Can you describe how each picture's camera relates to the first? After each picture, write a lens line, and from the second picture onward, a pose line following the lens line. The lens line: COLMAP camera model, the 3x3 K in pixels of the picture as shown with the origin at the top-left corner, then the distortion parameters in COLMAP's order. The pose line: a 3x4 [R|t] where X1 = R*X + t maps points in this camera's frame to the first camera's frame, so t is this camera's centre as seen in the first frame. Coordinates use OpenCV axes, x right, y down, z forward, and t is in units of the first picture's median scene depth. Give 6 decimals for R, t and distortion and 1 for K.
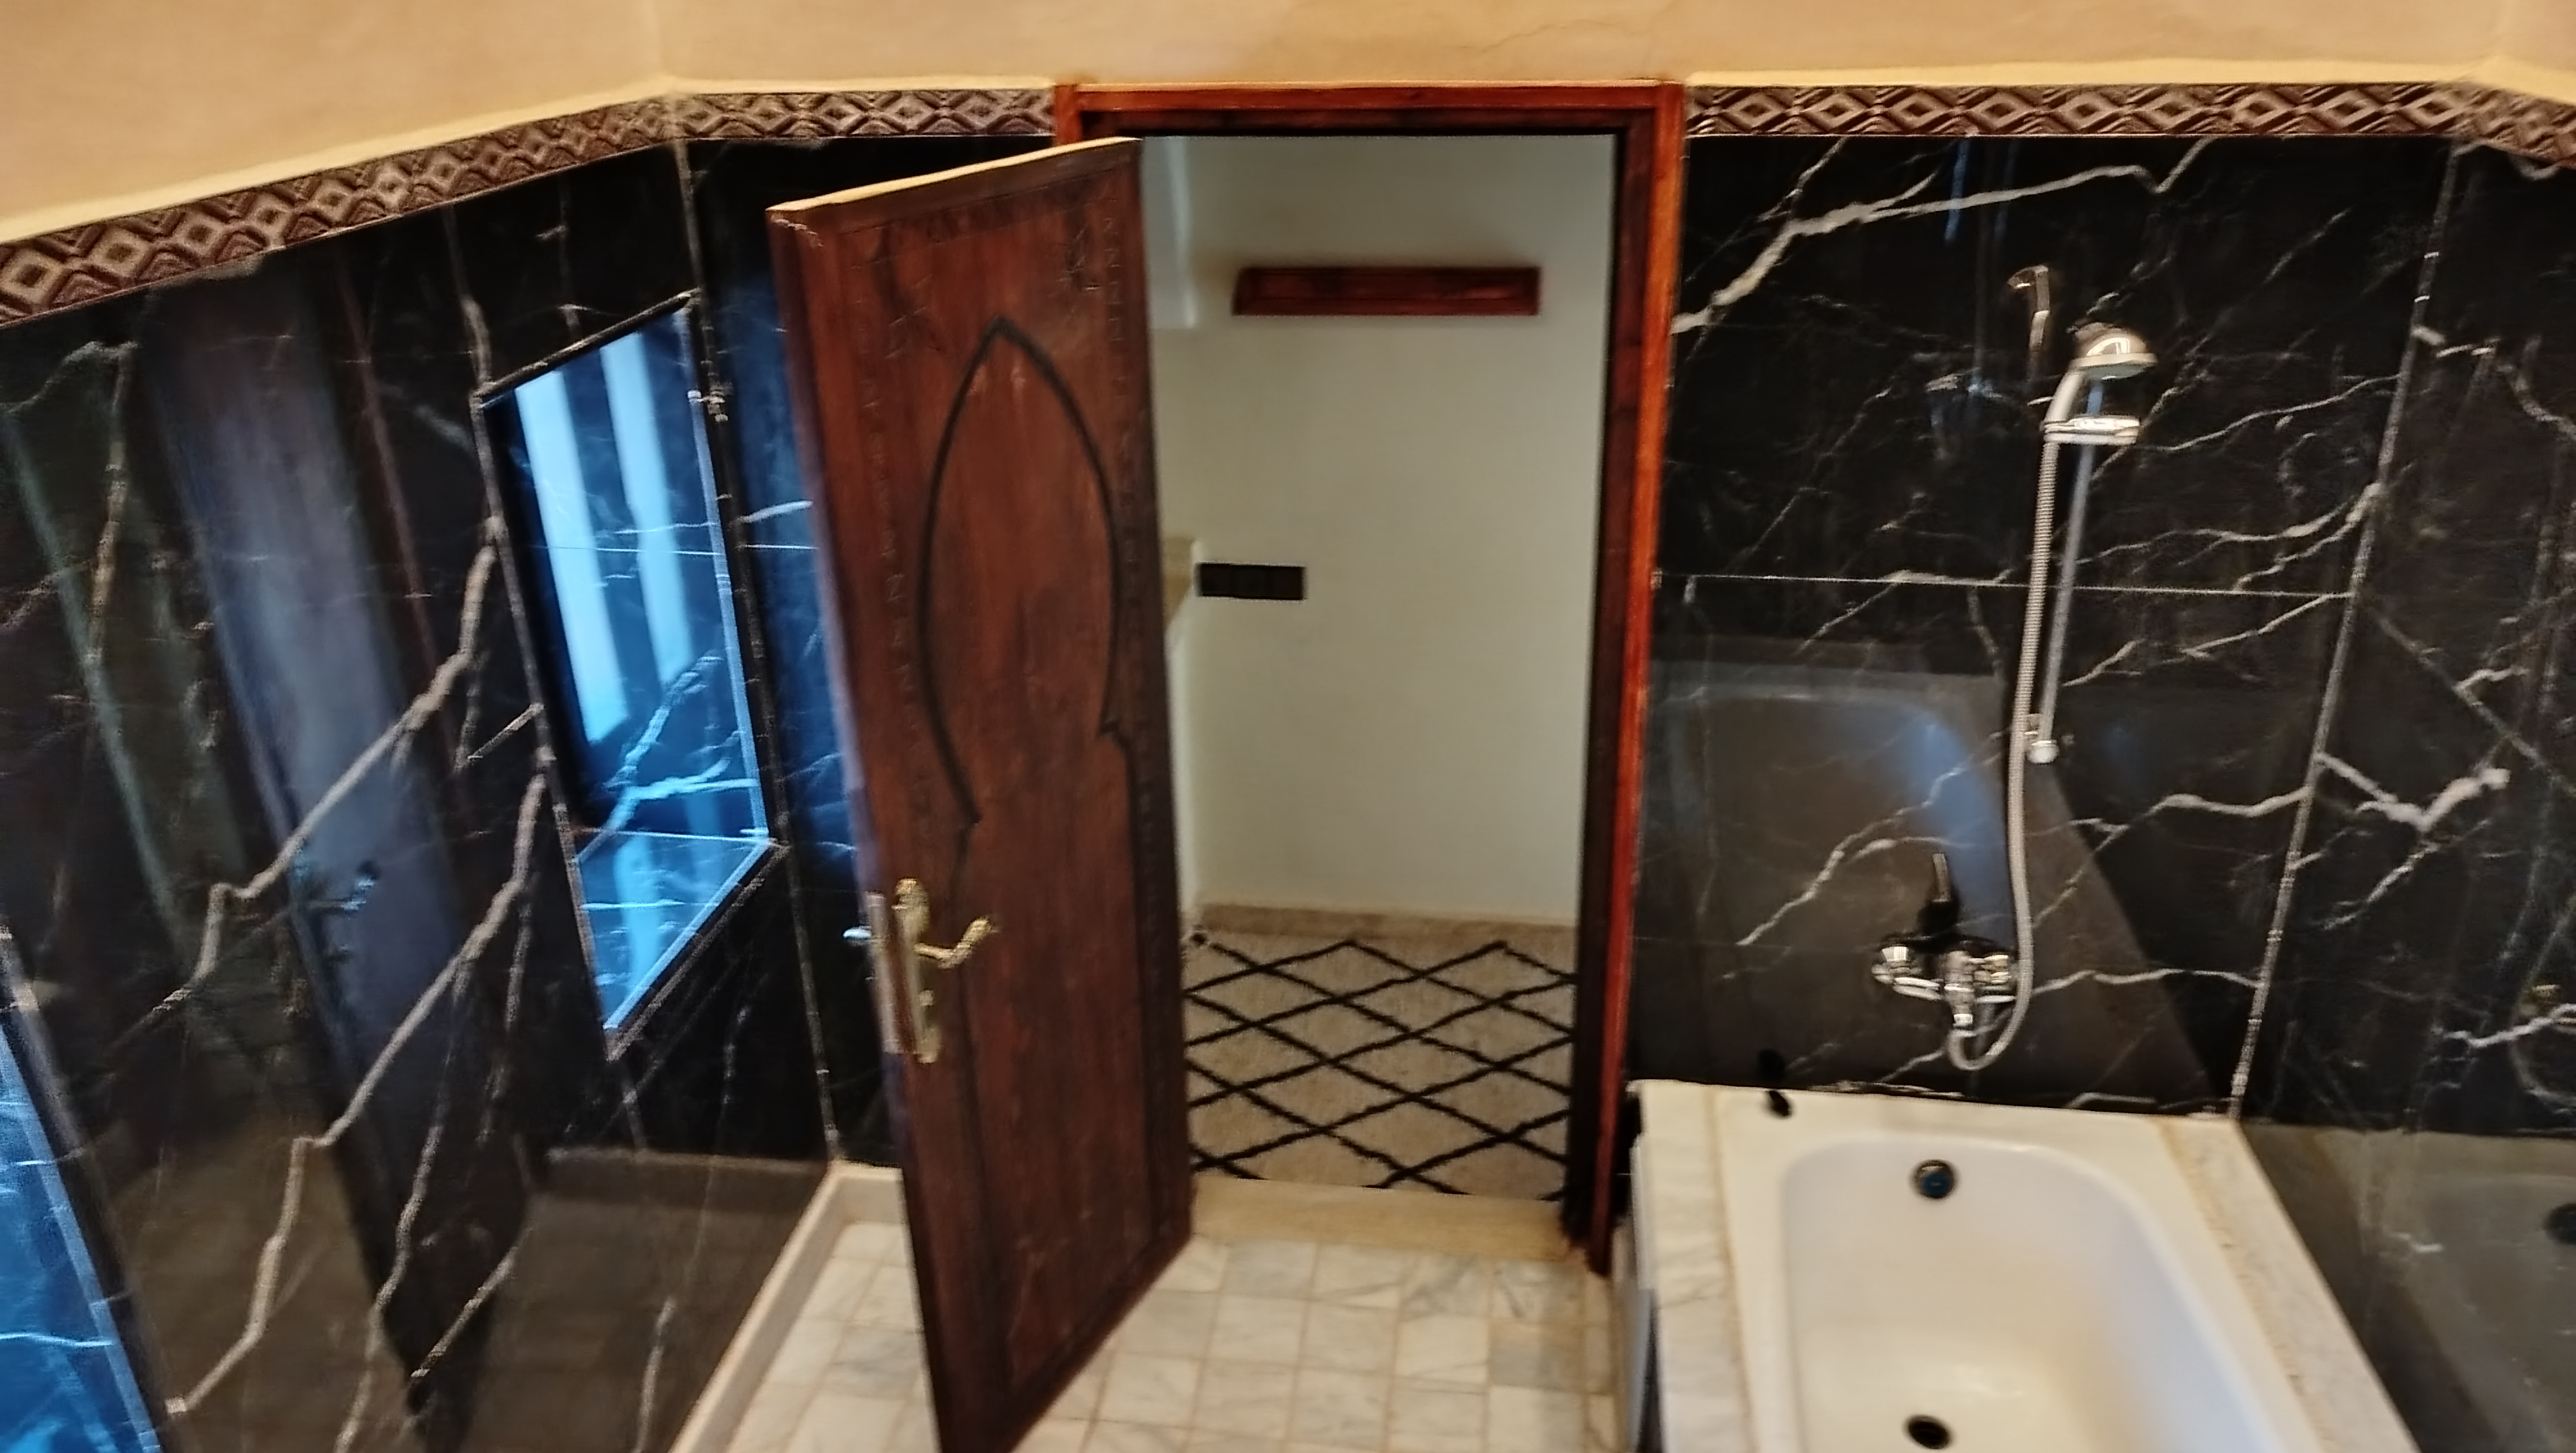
lens RADIAL K [[1819.1, 0, 1273.5], [0, 1819.1, 721.5], [0, 0, 1]] dist [-0.000361, 0.006600]
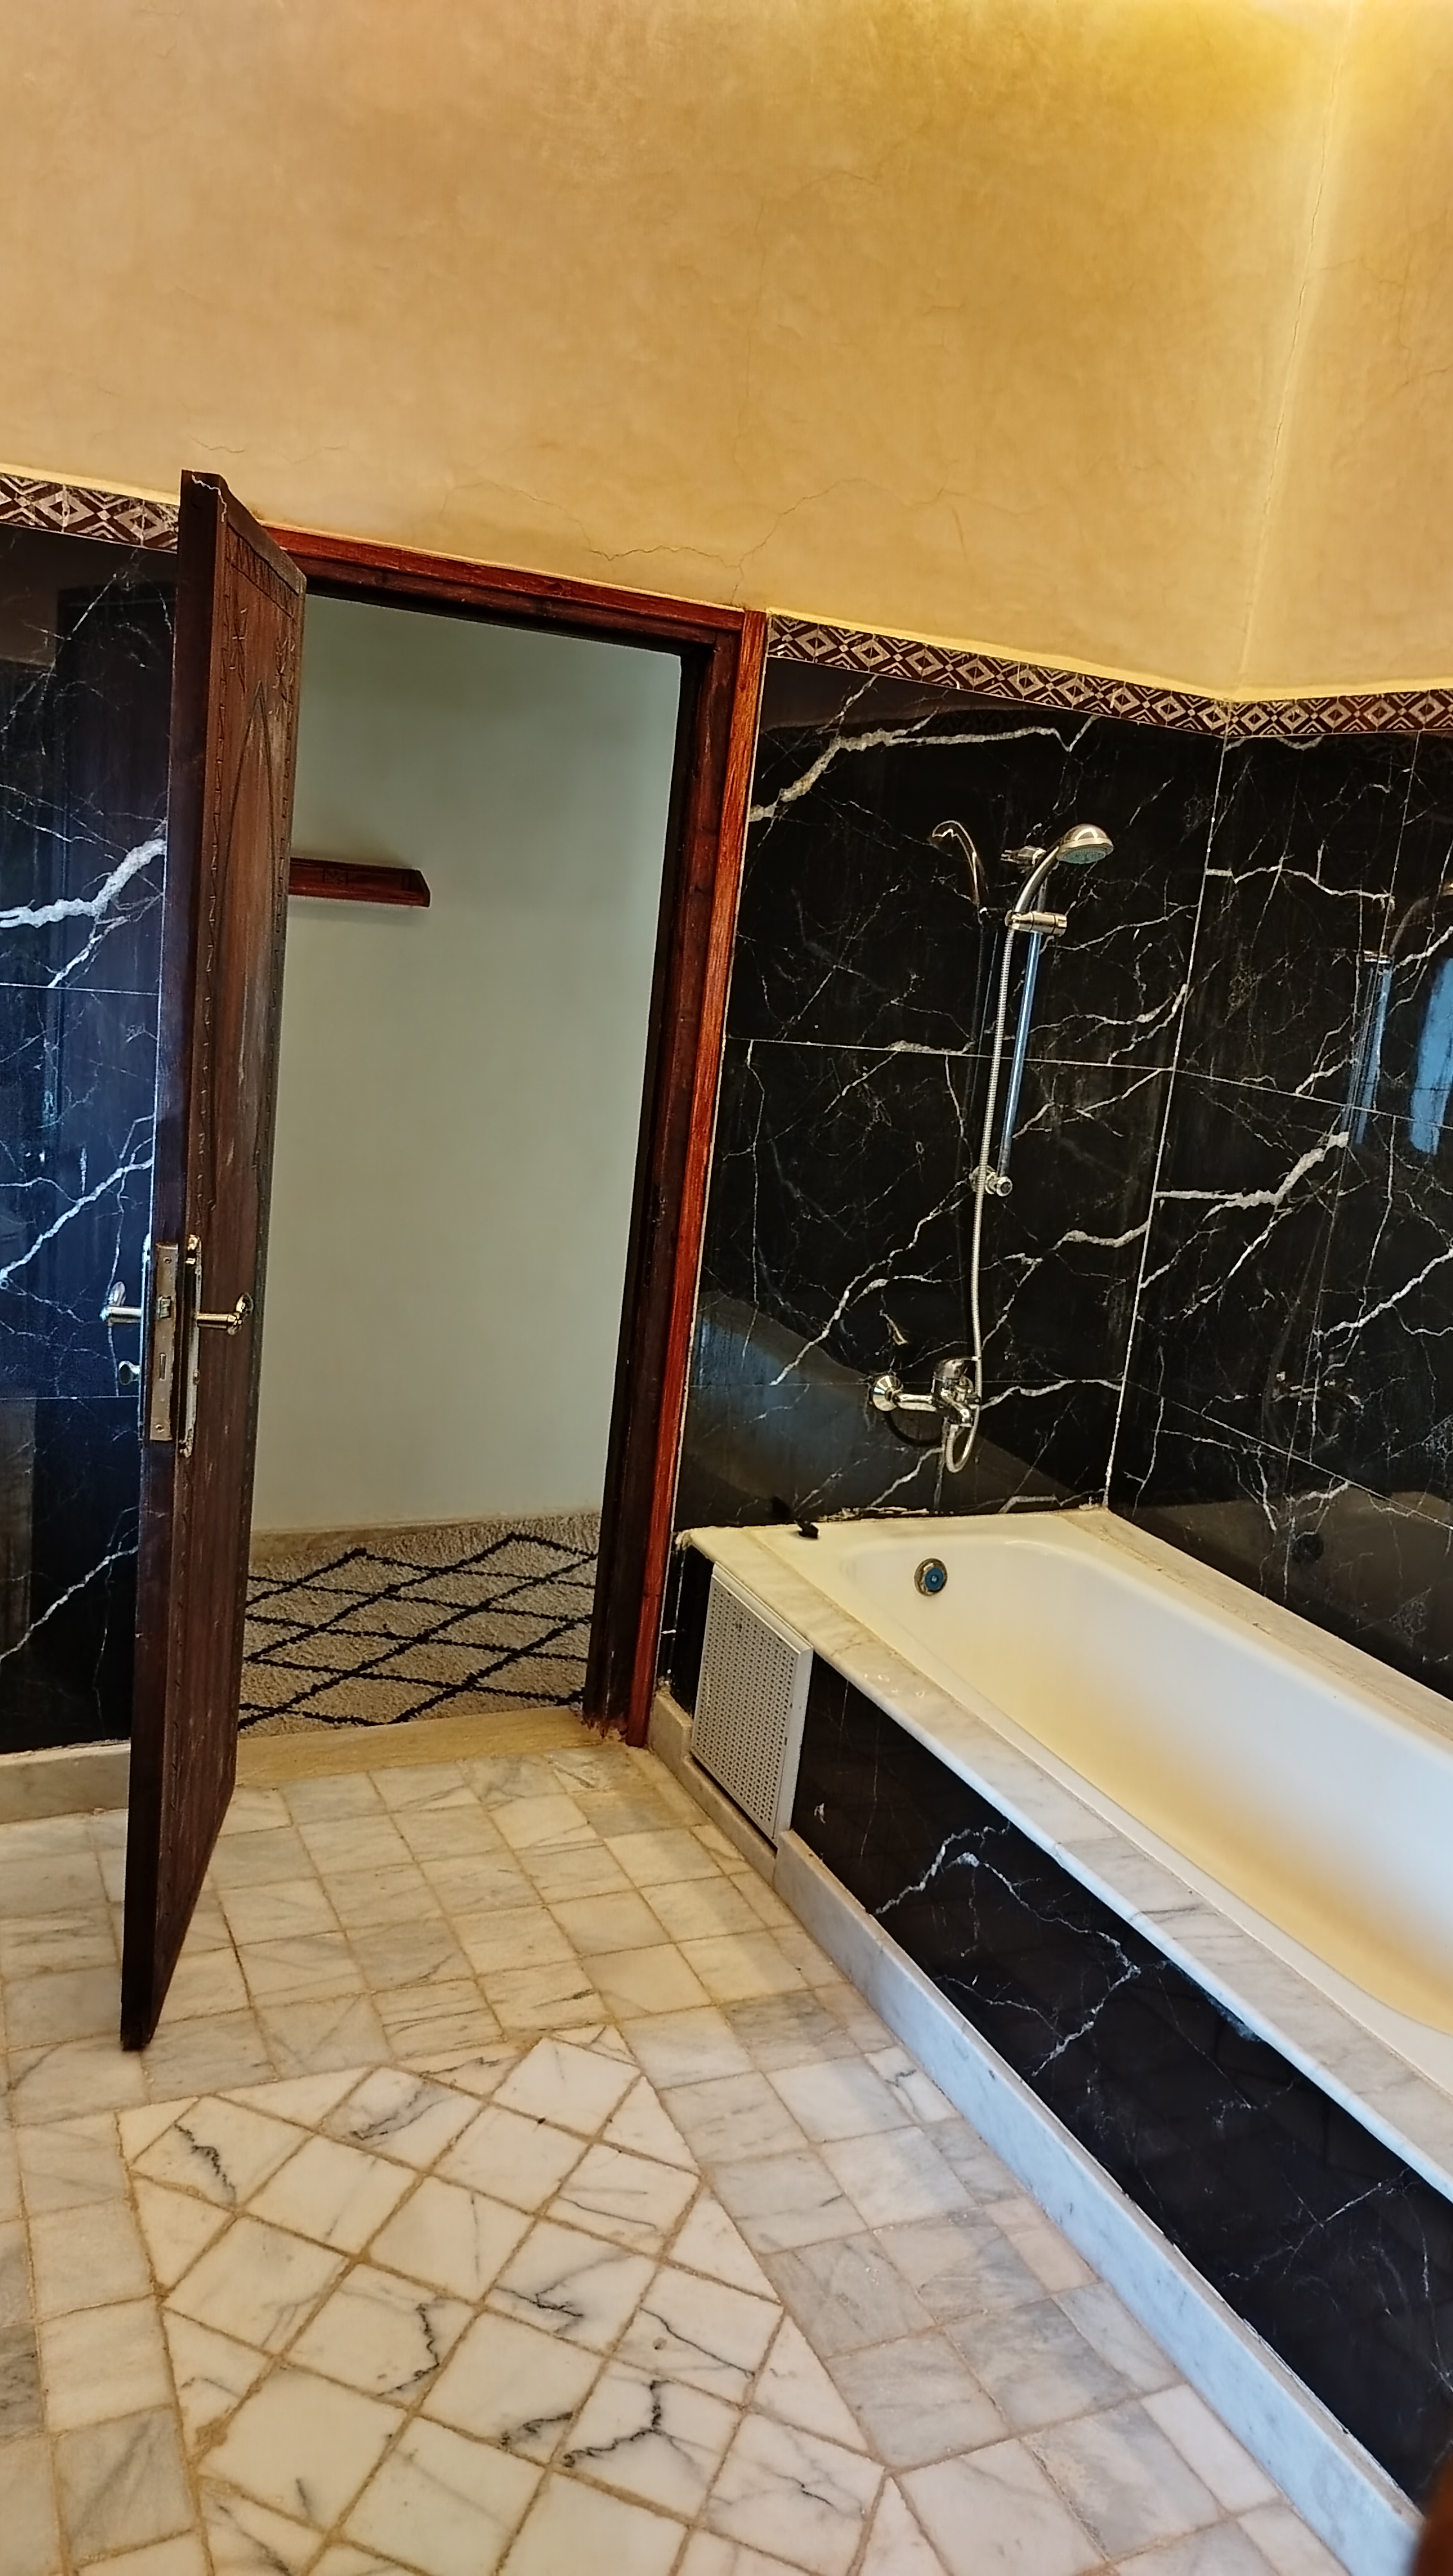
lens RADIAL K [[1819.1, 0, 715.8], [0, 1819.1, 1289.0], [0, 0, 1]] dist [-0.000361, 0.006600]
pose [[0.832348, -0.007555, 0.554202, -0.454386], [0.107789, 0.983023, -0.148486, 0.258473], [-0.543671, 0.183329, 0.819031, 0.090528]]
